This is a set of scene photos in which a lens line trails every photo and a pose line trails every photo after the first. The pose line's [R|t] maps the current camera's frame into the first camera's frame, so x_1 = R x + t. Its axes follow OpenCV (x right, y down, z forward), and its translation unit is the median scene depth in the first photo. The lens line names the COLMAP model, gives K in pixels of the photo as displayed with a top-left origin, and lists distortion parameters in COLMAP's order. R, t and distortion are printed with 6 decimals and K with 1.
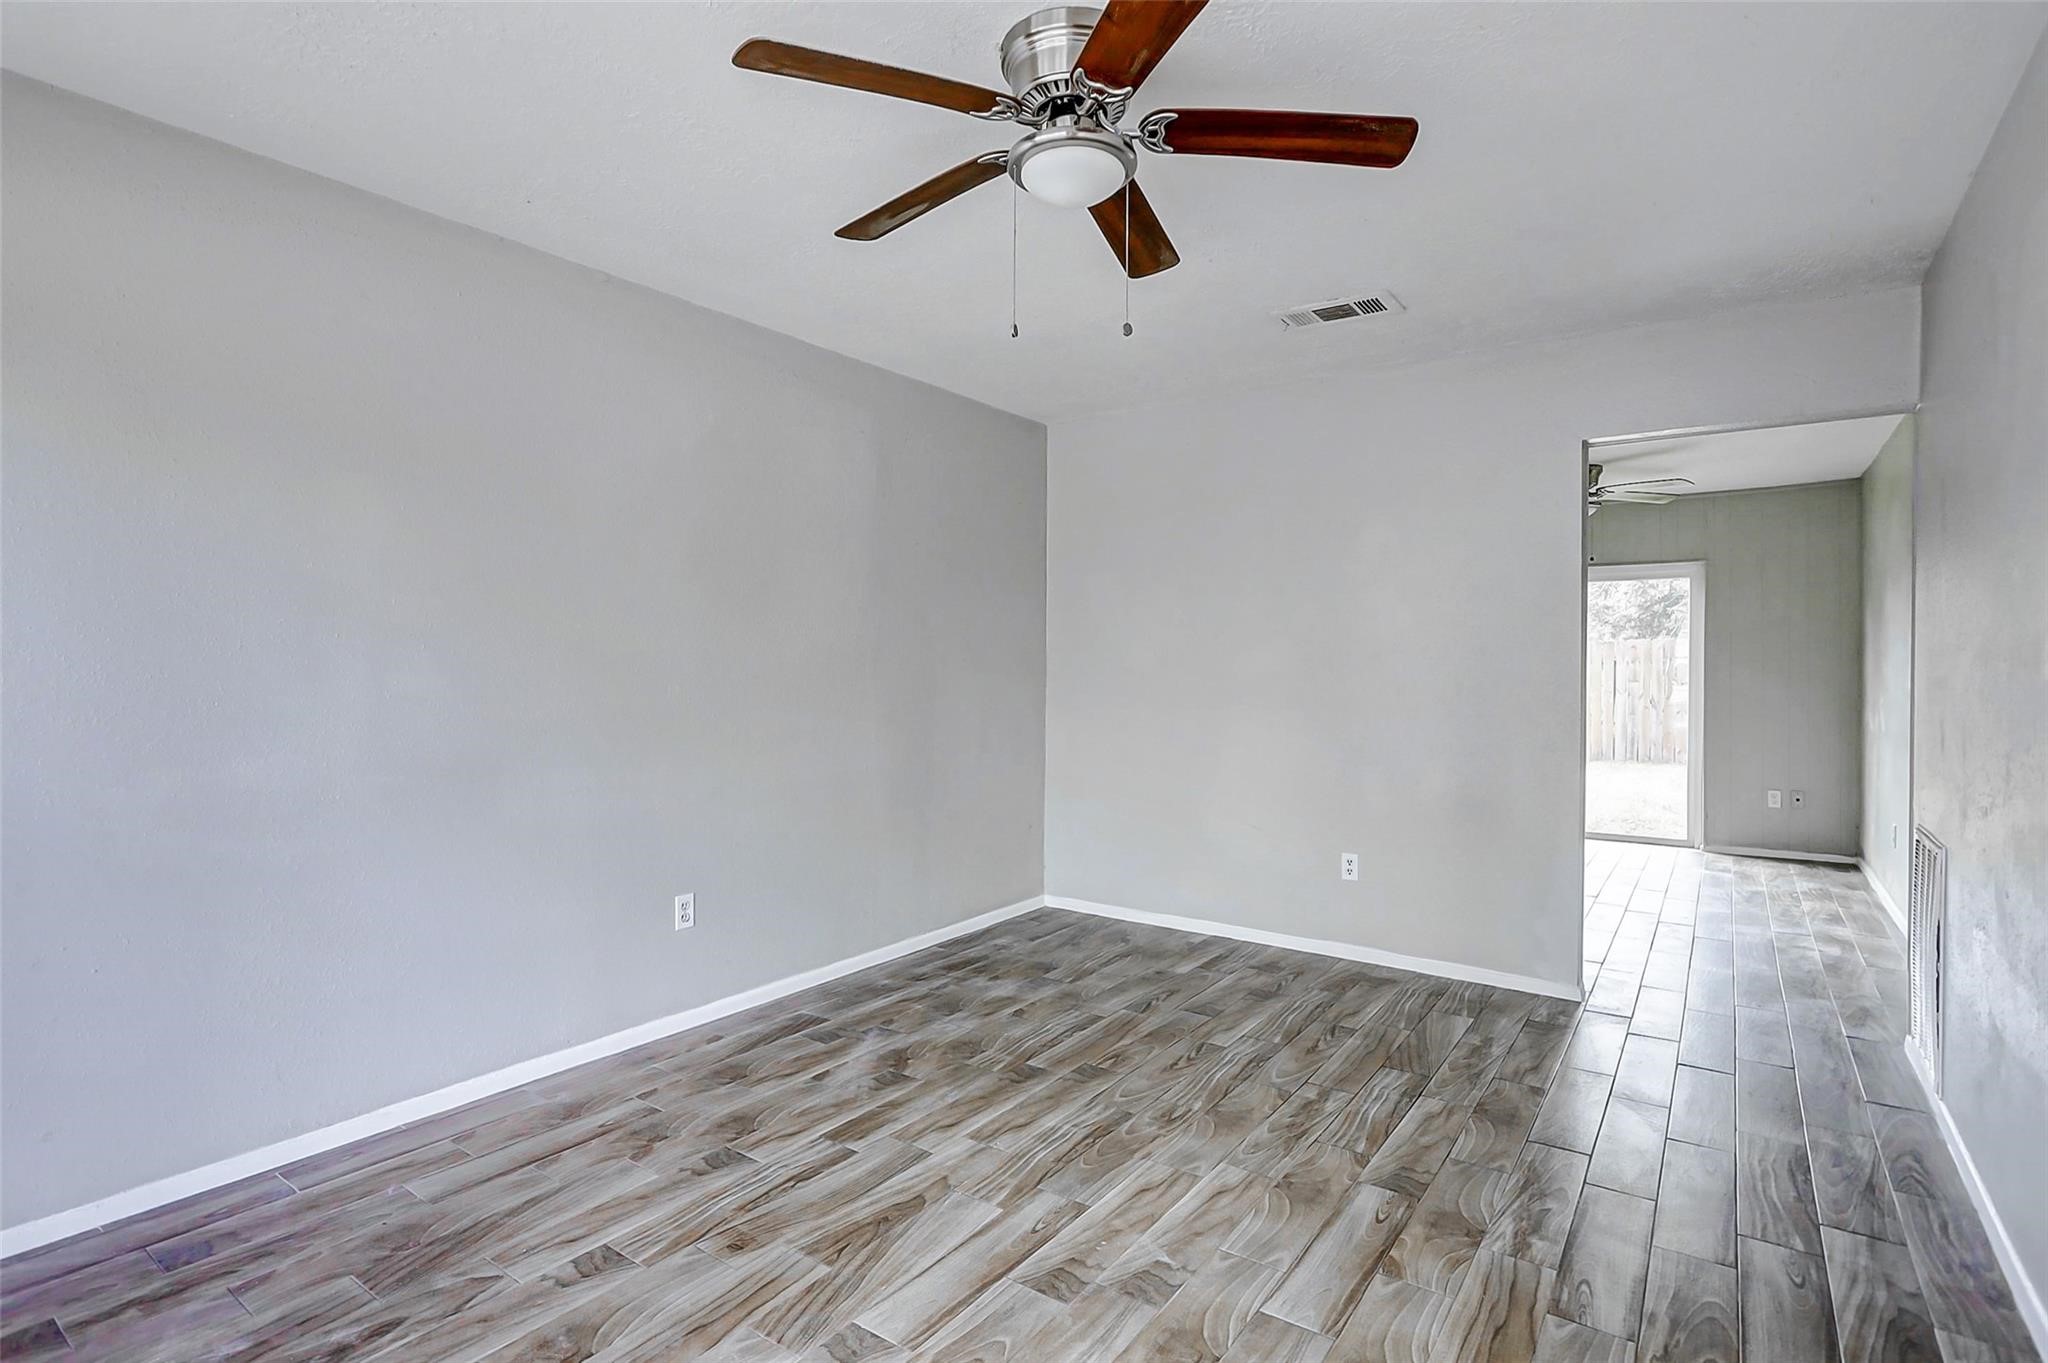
lens RADIAL K [[996.0, 0, 1014.9], [0, 996.0, 668.3], [0, 0, 1]] dist [-0.016824, 0.004881]
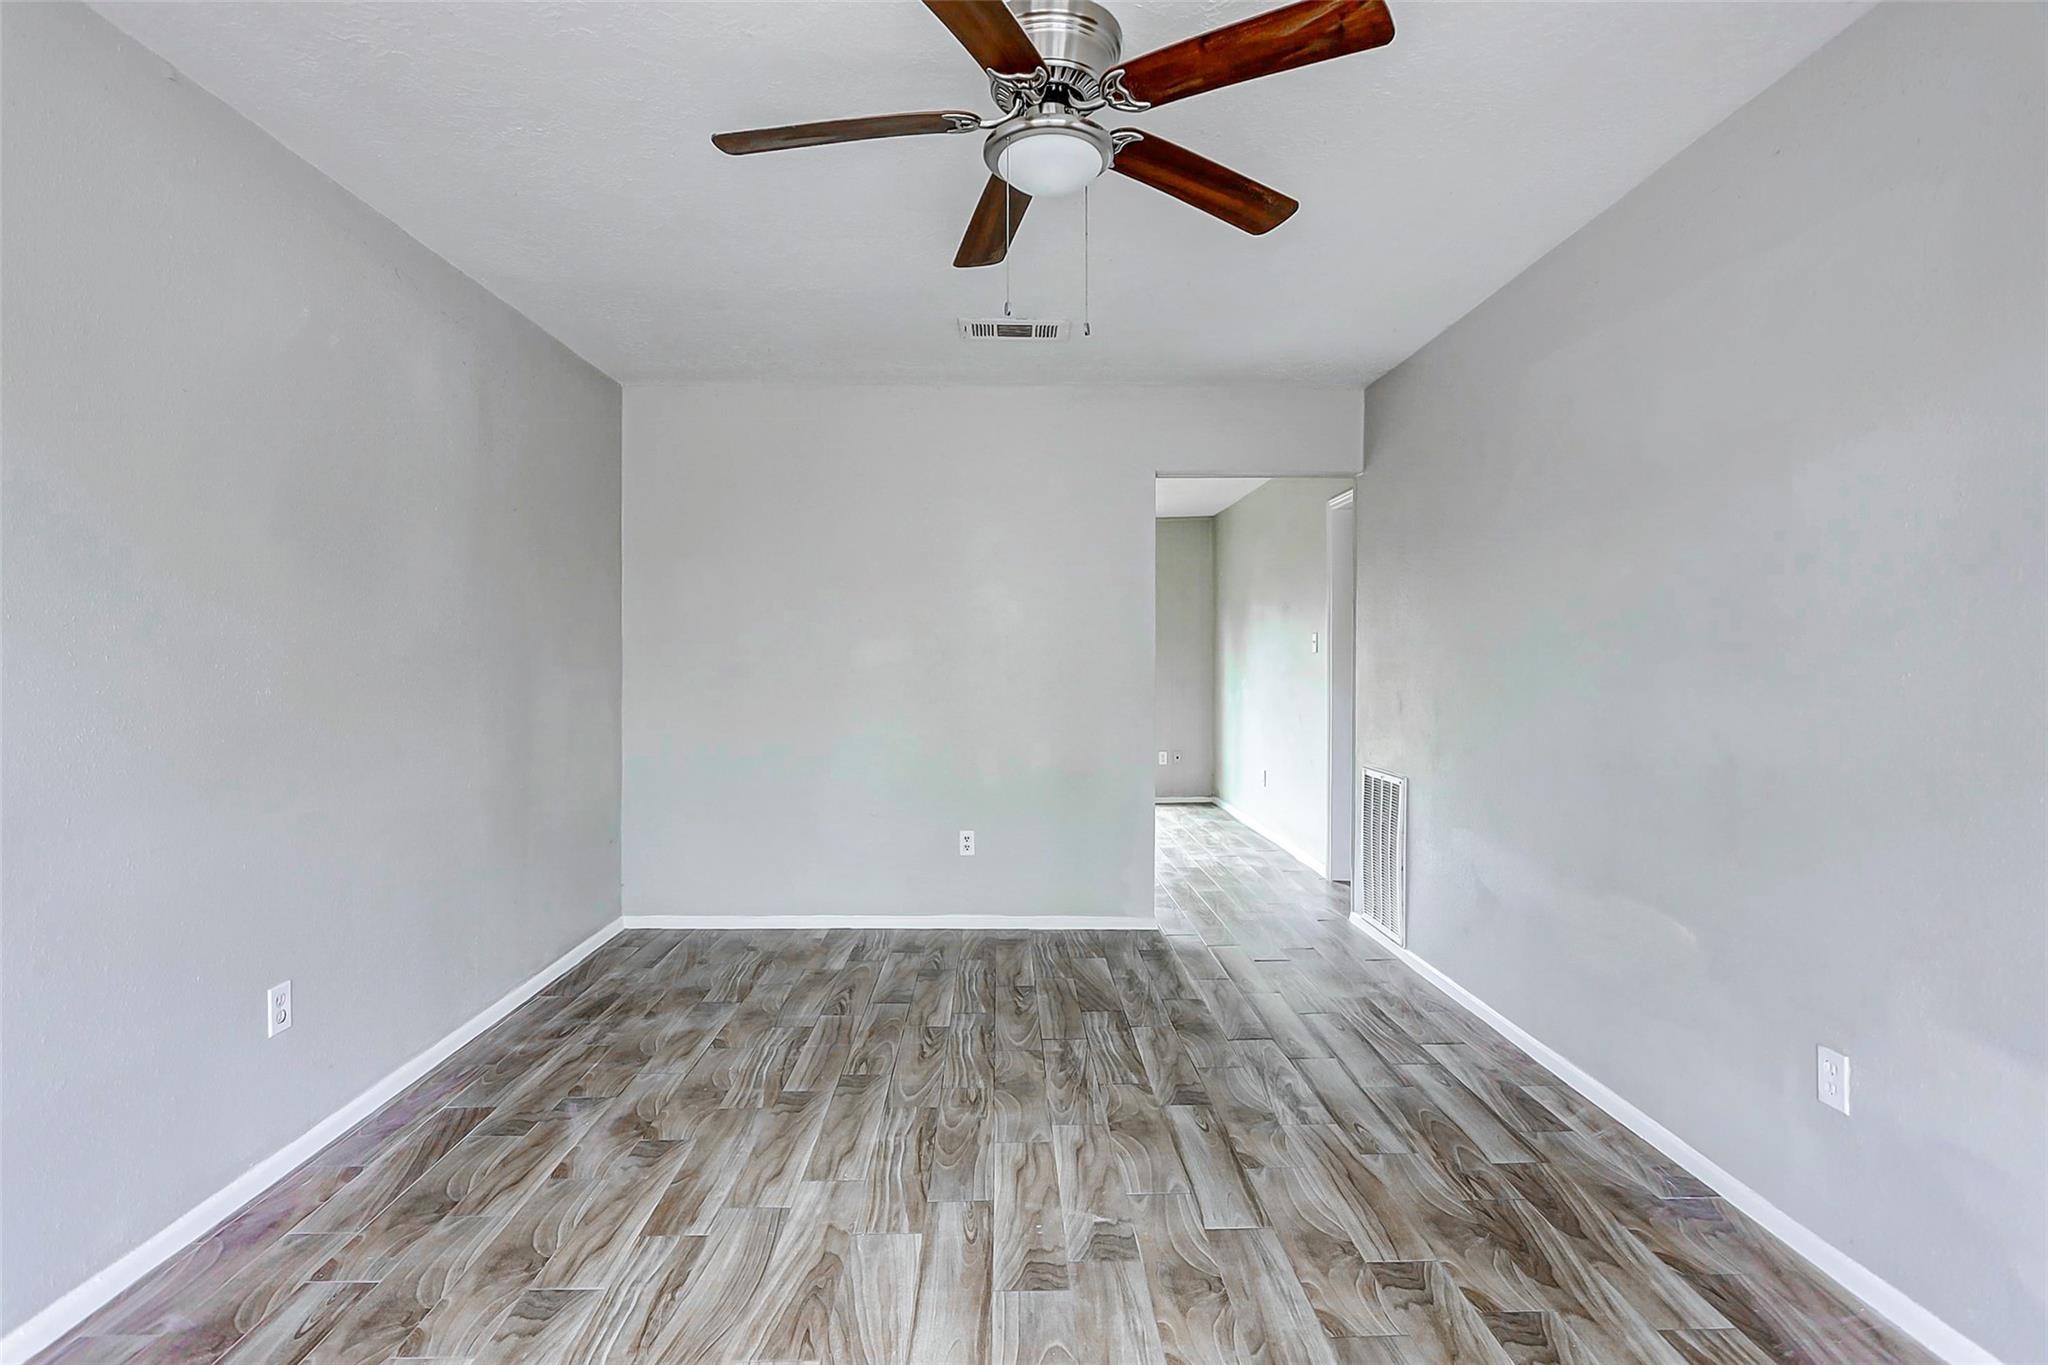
lens RADIAL K [[996.0, 0, 1014.9], [0, 996.0, 669.3], [0, 0, 1]] dist [-0.016824, 0.004881]
pose [[0.801230, -0.011233, 0.598252, -0.402546], [0.005558, 0.999920, 0.011332, -0.001204], [-0.598331, -0.005754, 0.801228, 0.155887]]
